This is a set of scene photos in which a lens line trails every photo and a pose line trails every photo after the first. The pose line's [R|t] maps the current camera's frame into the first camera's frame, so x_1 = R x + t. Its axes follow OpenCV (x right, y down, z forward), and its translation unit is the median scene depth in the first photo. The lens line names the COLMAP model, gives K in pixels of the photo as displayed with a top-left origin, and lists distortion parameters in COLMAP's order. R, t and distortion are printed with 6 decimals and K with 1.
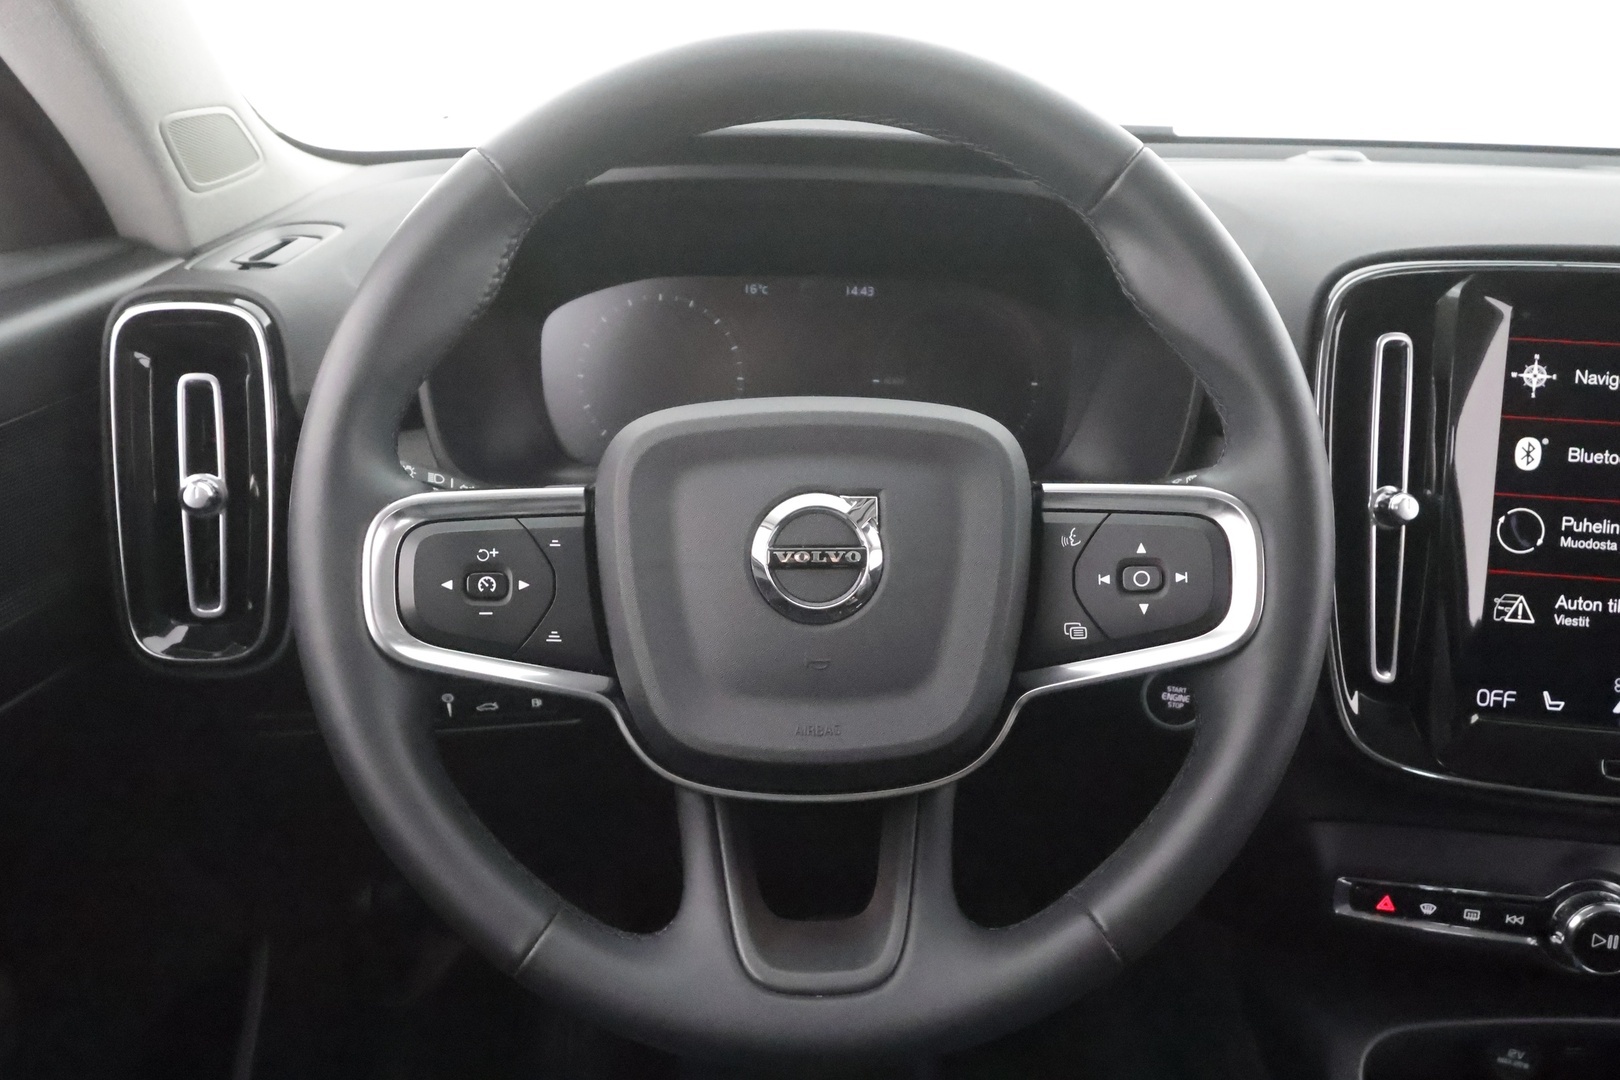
lens RADIAL K [[1206.5, 0, 807.8], [0, 1206.5, 544.8], [0, 0, 1]] dist [0.003175, 0.000308]
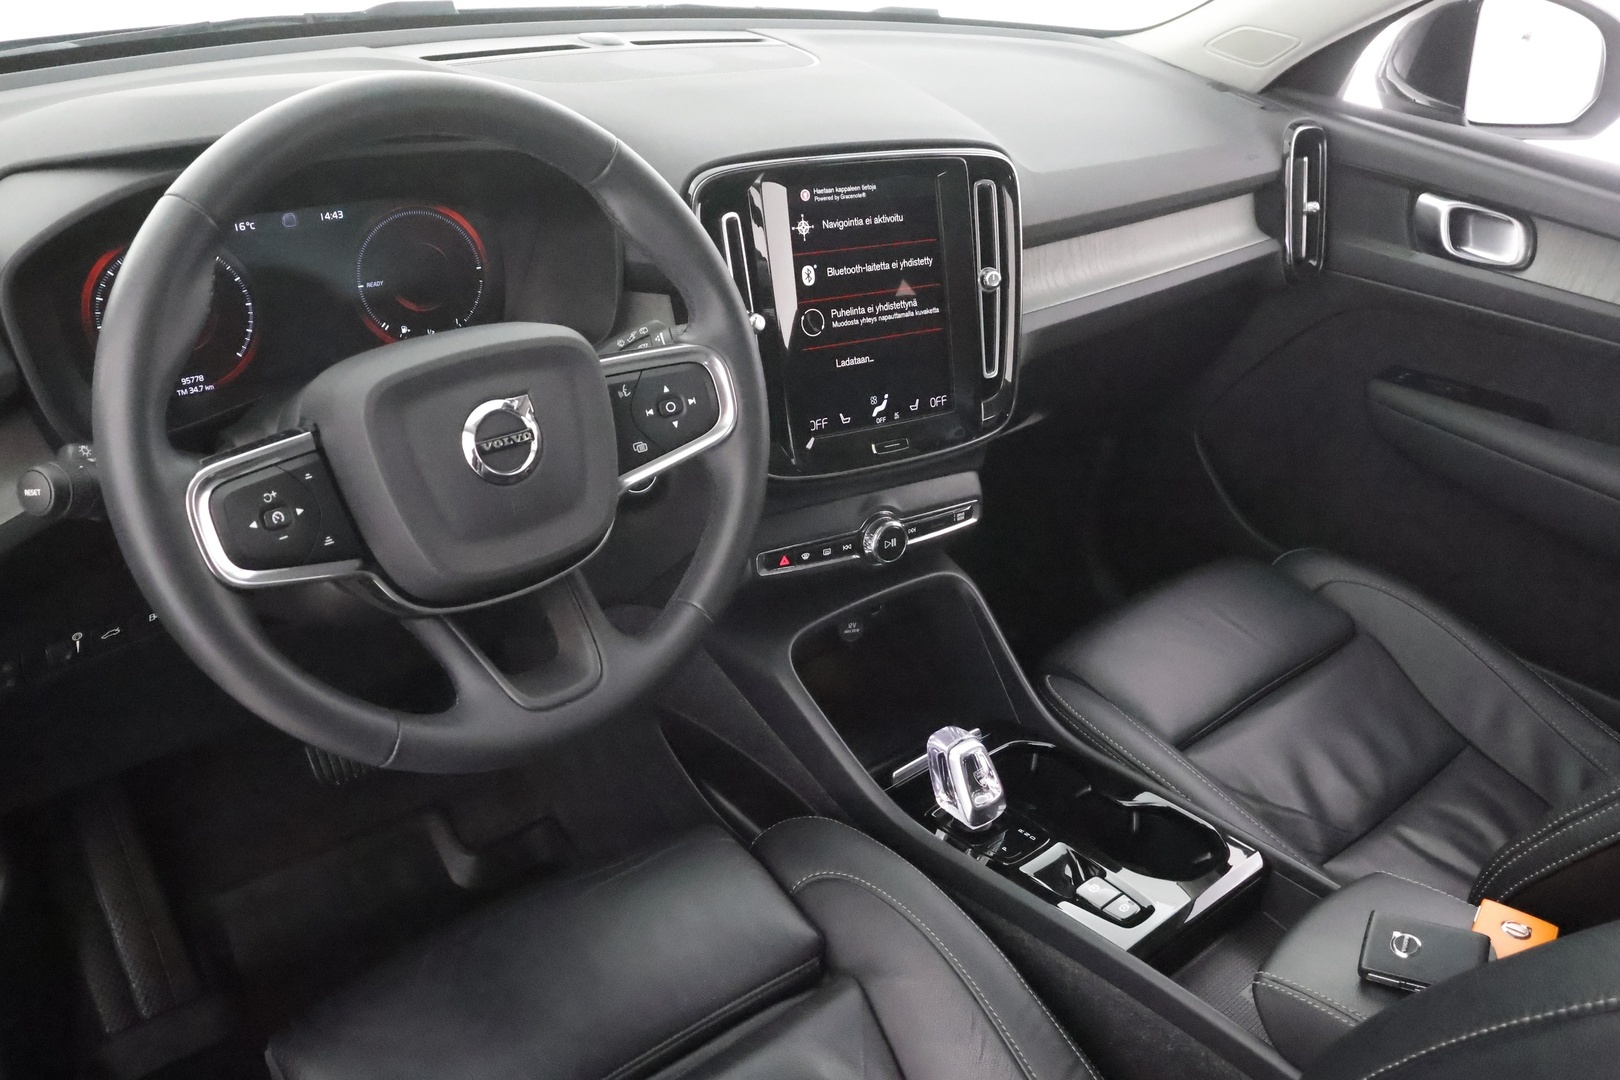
lens RADIAL K [[1289.5, 0, 810.0], [0, 1289.5, 540.0], [0, 0, 1]] dist [0.000827, 0.000286]
pose [[0.774266, -0.282999, 0.566060, -0.596548], [0.176944, 0.955579, 0.235709, -0.171247], [-0.607621, -0.082341, 0.789948, -0.505528]]
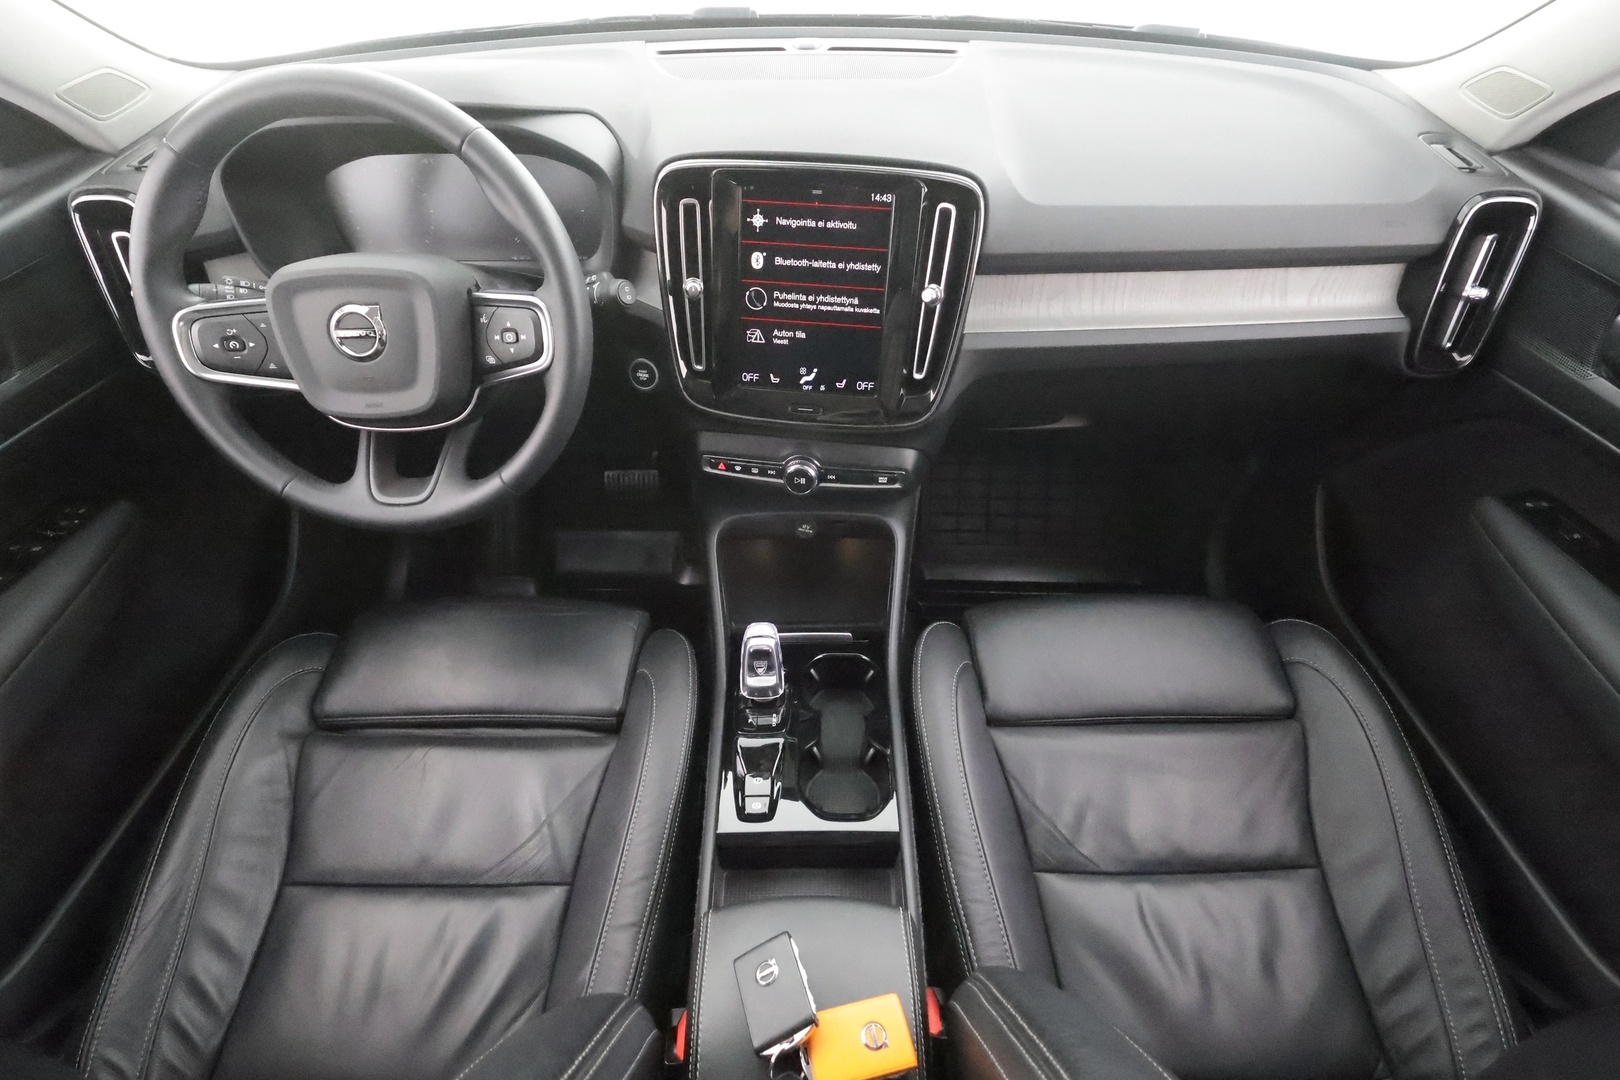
lens RADIAL K [[754.6, 0, 810.0], [0, 754.6, 540.0], [0, 0, 1]] dist [0.000766, -0.000016]
pose [[0.999755, -0.012381, -0.018352, 0.831853], [0.018487, 0.922948, 0.384480, -0.152721], [0.012177, -0.384725, 0.922951, -0.471709]]
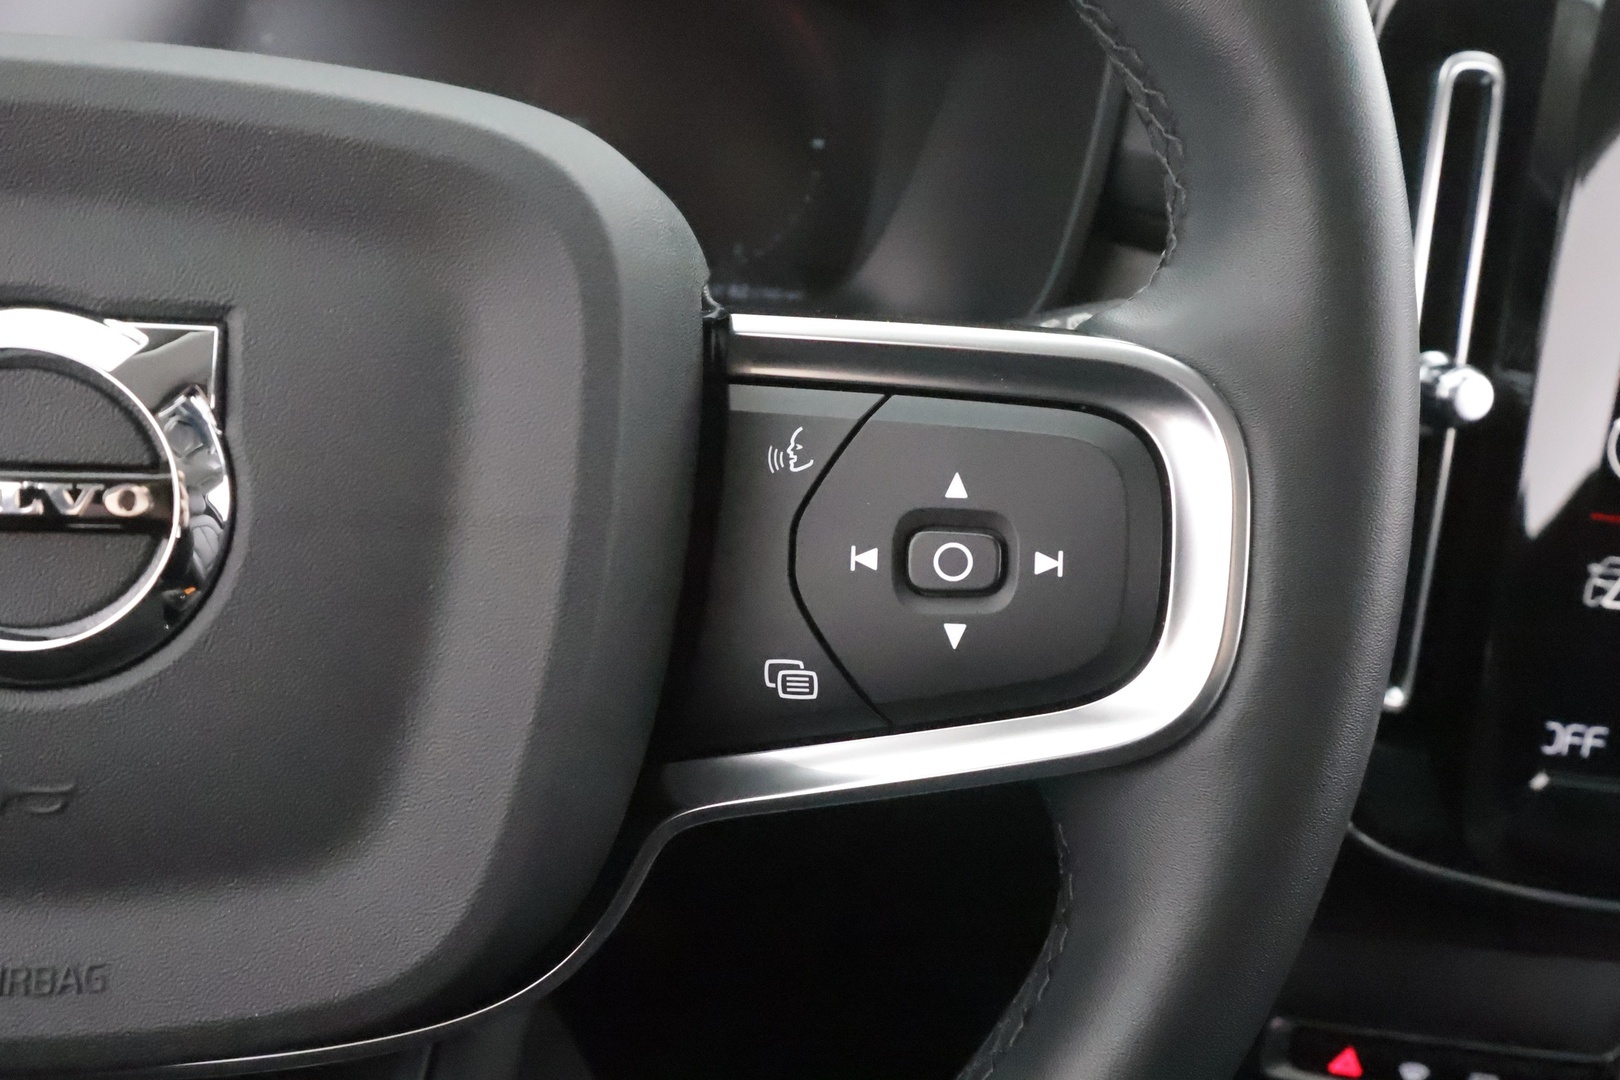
lens RADIAL K [[1289.5, 0, 810.0], [0, 1289.5, 540.0], [0, 0, 1]] dist [0.000827, 0.000286]
pose [[0.992027, 0.025263, 0.123467, 0.164870], [-0.039924, 0.992240, 0.117754, -0.026687], [-0.119534, -0.121744, 0.985337, 0.545252]]
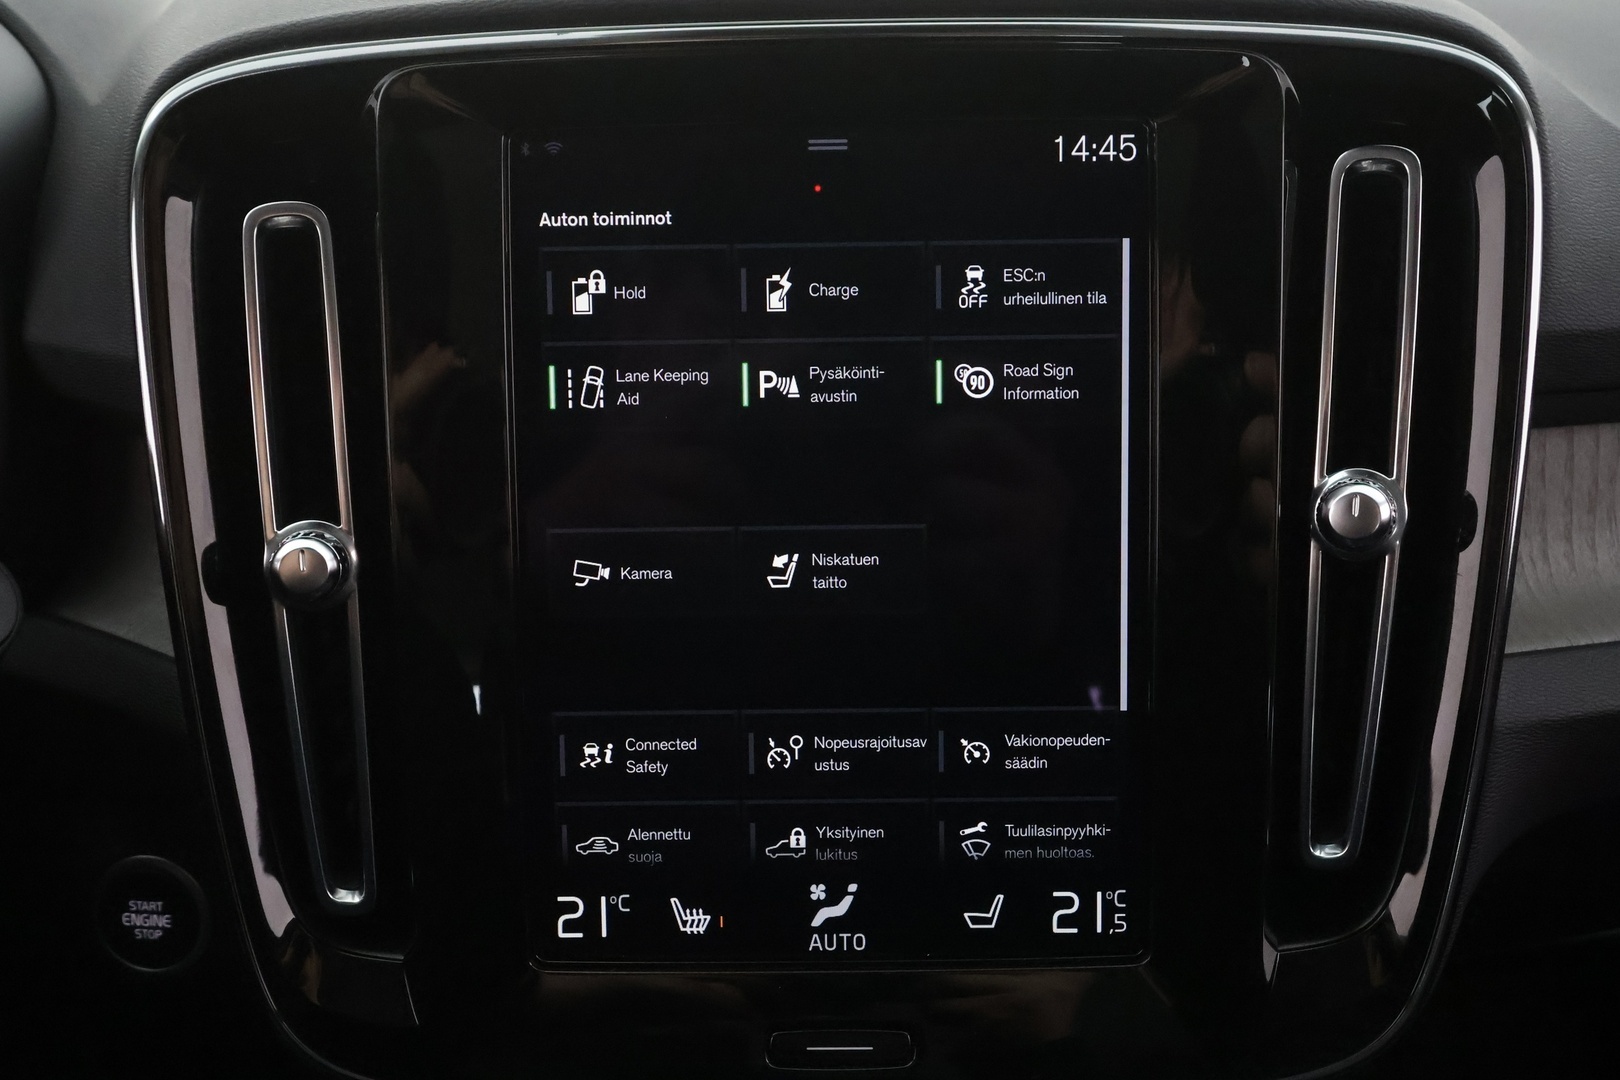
lens RADIAL K [[1296.7, 0, 808.8], [0, 1296.7, 540.6], [0, 0, 1]] dist [0.001886, -0.007030]
pose [[0.991988, -0.089515, 0.089145, 0.746791], [0.085908, 0.995352, 0.043511, -0.054002], [-0.092626, -0.035504, 0.995068, 0.543995]]
